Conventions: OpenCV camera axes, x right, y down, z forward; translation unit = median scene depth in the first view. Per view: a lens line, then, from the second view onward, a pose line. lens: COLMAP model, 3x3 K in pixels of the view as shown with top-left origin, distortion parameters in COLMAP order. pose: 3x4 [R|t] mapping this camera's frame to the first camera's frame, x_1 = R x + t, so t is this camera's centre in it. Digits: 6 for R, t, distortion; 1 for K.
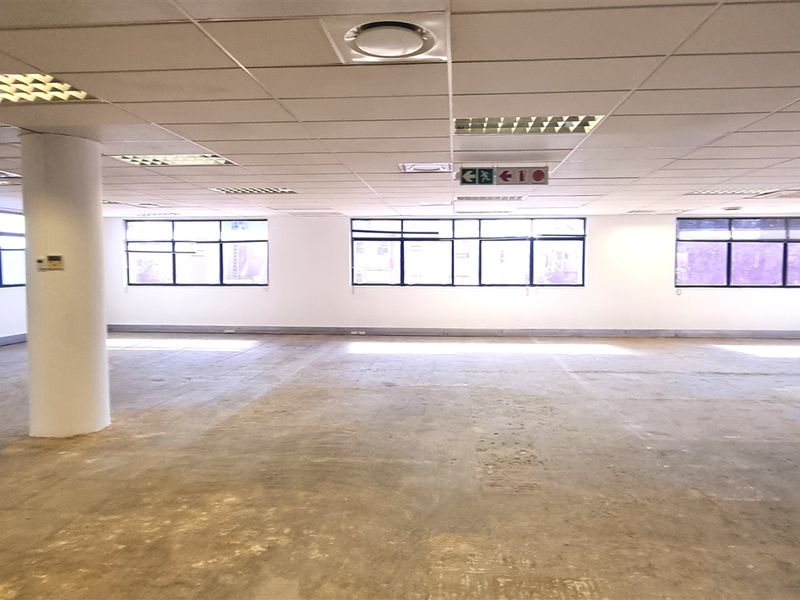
lens RADIAL K [[552.3, 0, 401.9], [0, 552.3, 290.1], [0, 0, 1]] dist [-0.002285, 0.001327]
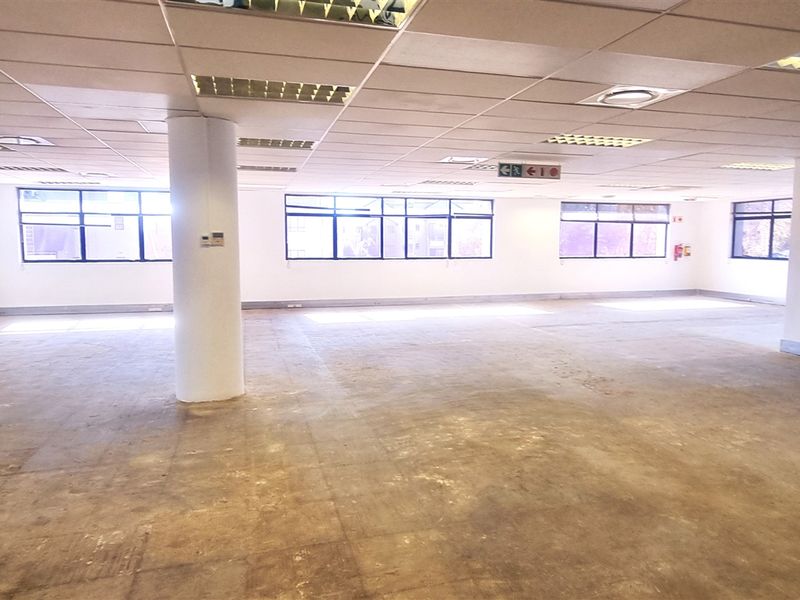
lens RADIAL K [[568.8, 0, 400.8], [0, 568.8, 293.1], [0, 0, 1]] dist [-0.000018, -0.000691]
pose [[0.938547, -0.029636, 0.343877, -0.548504], [0.012231, 0.998537, 0.052673, 0.000661], [-0.344935, -0.045230, 0.937536, -0.134863]]
